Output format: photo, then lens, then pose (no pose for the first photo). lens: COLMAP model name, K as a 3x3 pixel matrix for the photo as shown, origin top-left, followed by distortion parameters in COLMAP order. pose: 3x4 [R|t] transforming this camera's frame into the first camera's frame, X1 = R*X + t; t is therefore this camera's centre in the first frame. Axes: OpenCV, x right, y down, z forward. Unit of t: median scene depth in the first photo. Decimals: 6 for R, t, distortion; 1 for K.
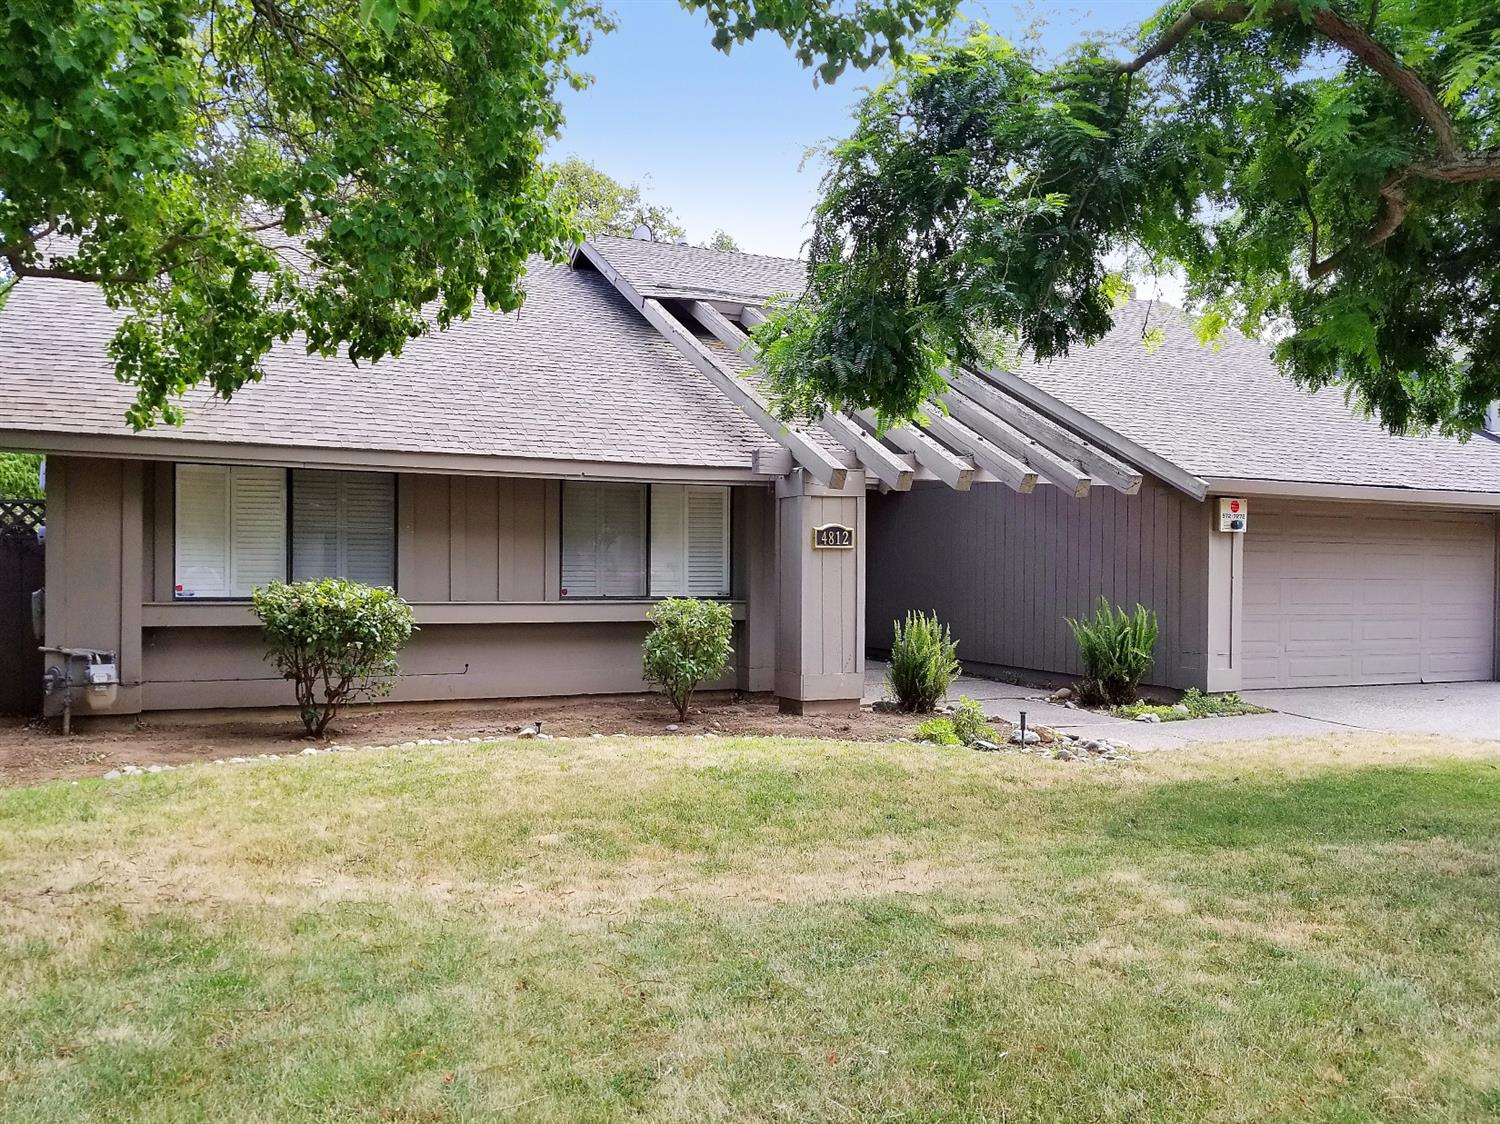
lens RADIAL K [[1140.8, 0, 750.0], [0, 1140.8, 562.0], [0, 0, 1]] dist [0.000381, 0.000132]
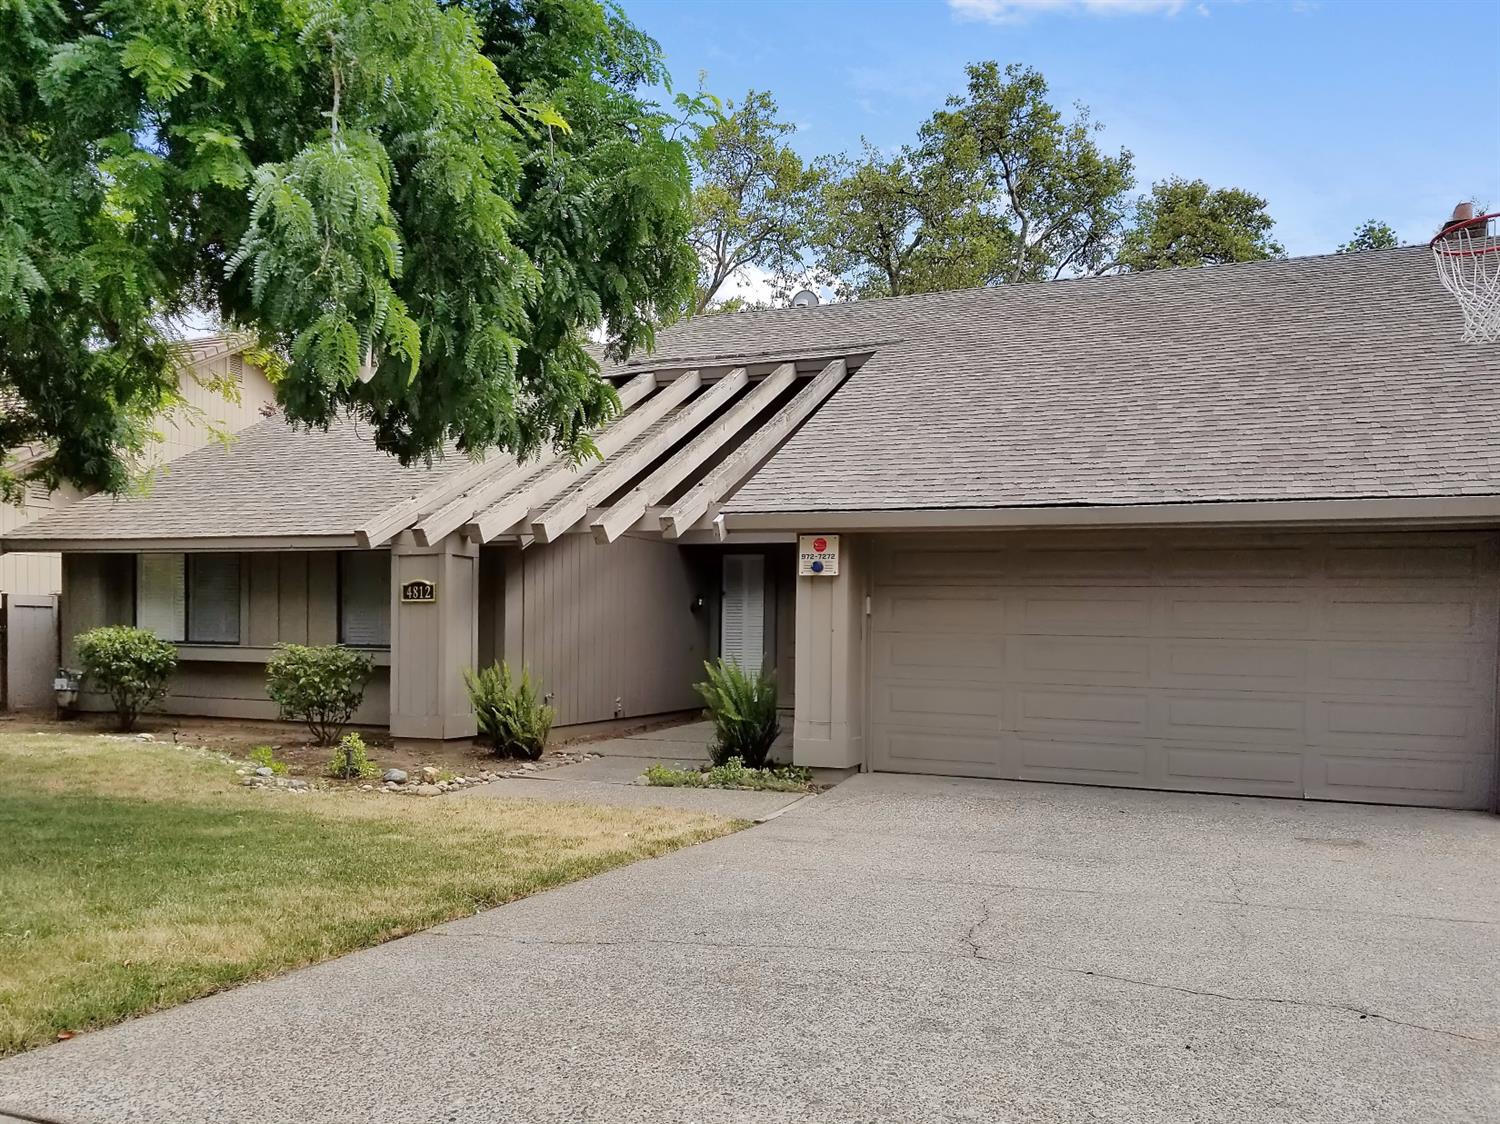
lens RADIAL K [[1140.8, 0, 750.0], [0, 1140.8, 562.0], [0, 0, 1]] dist [0.000381, 0.000132]
pose [[0.738862, -0.038528, -0.672755, 1.051939], [-0.002460, 0.998203, -0.059868, 0.015084], [0.673853, 0.045889, 0.737439, 0.395764]]
